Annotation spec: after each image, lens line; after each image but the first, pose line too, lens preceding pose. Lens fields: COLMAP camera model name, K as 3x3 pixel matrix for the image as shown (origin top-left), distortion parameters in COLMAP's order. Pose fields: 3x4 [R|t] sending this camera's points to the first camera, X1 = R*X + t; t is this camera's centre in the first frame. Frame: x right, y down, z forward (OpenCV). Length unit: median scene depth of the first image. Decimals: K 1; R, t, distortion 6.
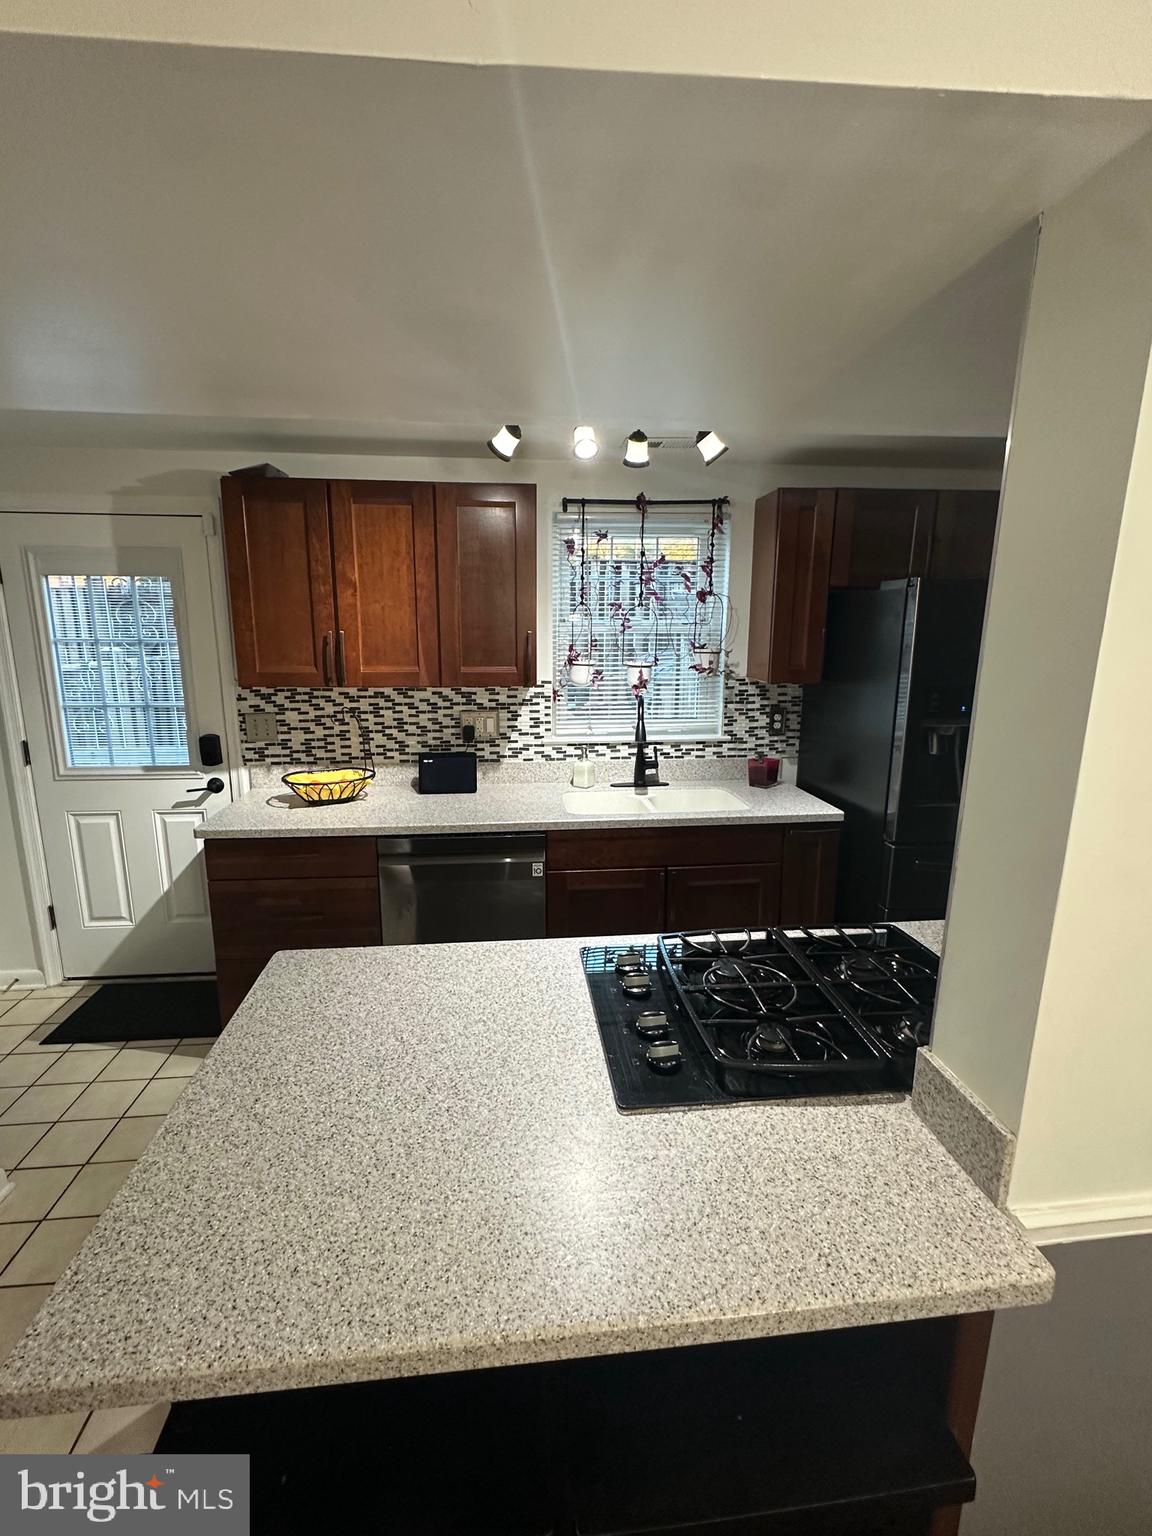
lens RADIAL K [[695.0, 0, 576.0], [0, 695.0, 768.0], [0, 0, 1]] dist [-0.003296, 0.000304]
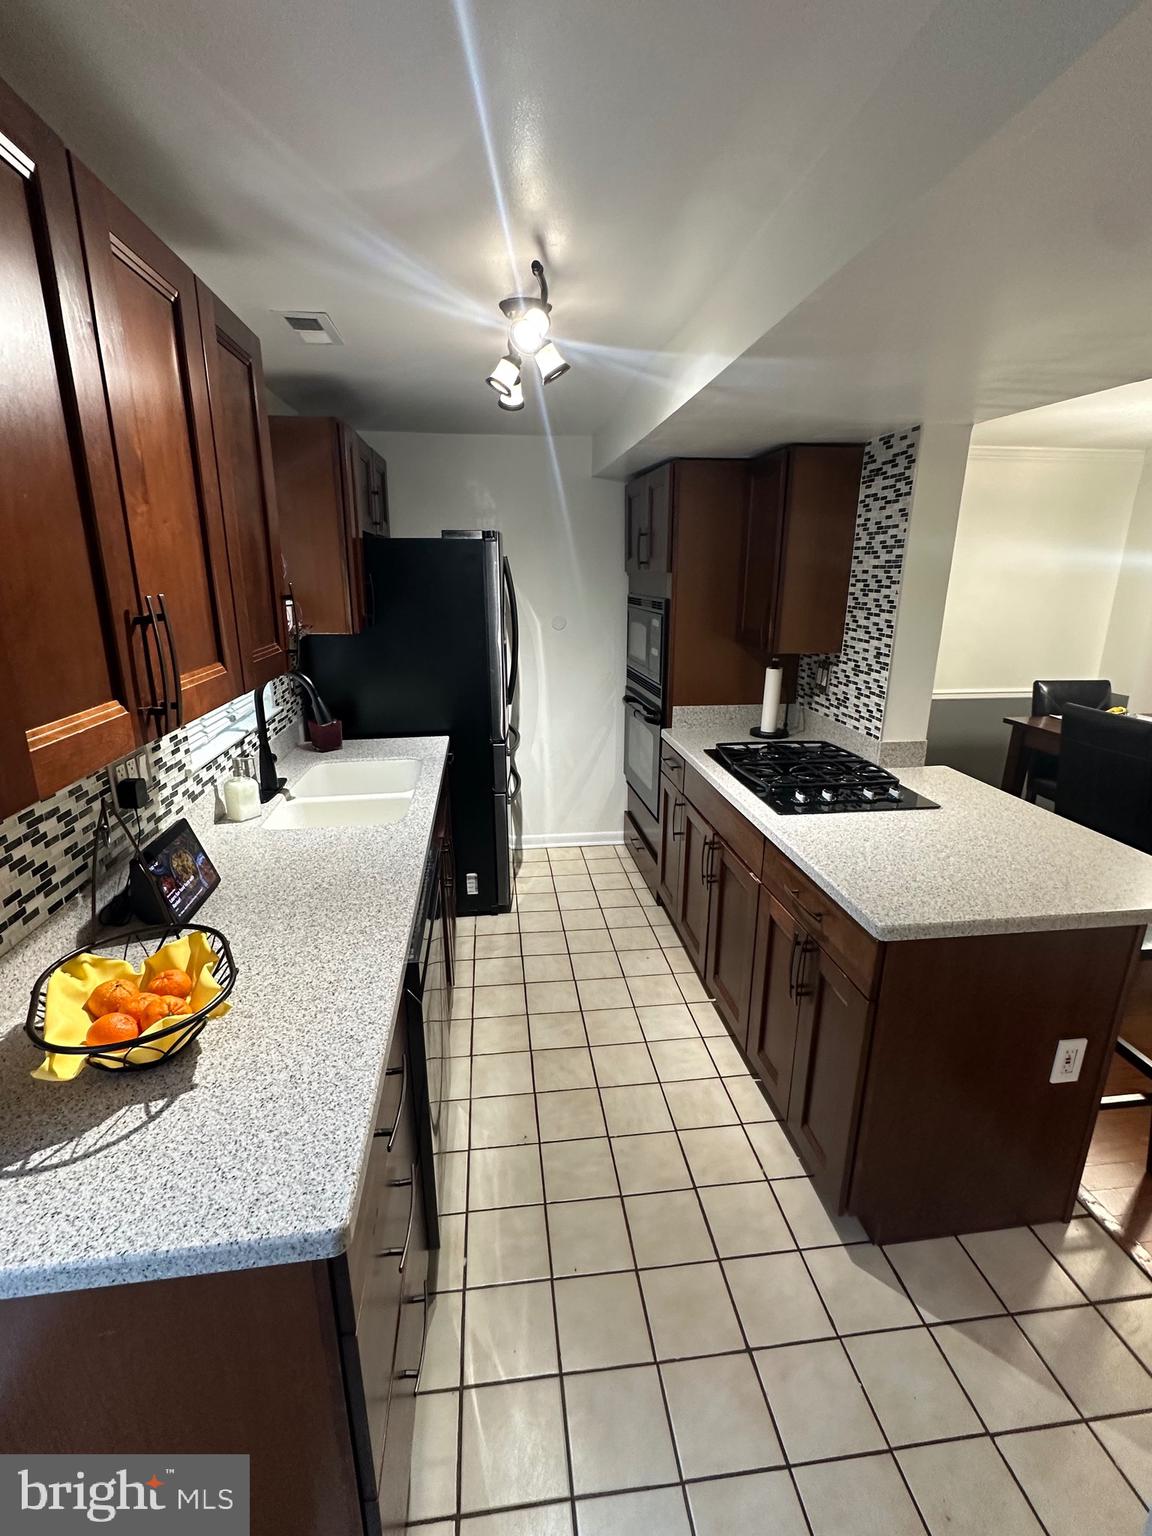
lens RADIAL K [[695.0, 0, 576.0], [0, 695.0, 768.0], [0, 0, 1]] dist [-0.003296, 0.000304]
pose [[-0.012130, -0.282512, 0.959187, -0.633292], [0.206779, 0.937814, 0.278832, -0.141389], [-0.978313, 0.201722, 0.047041, 0.658664]]
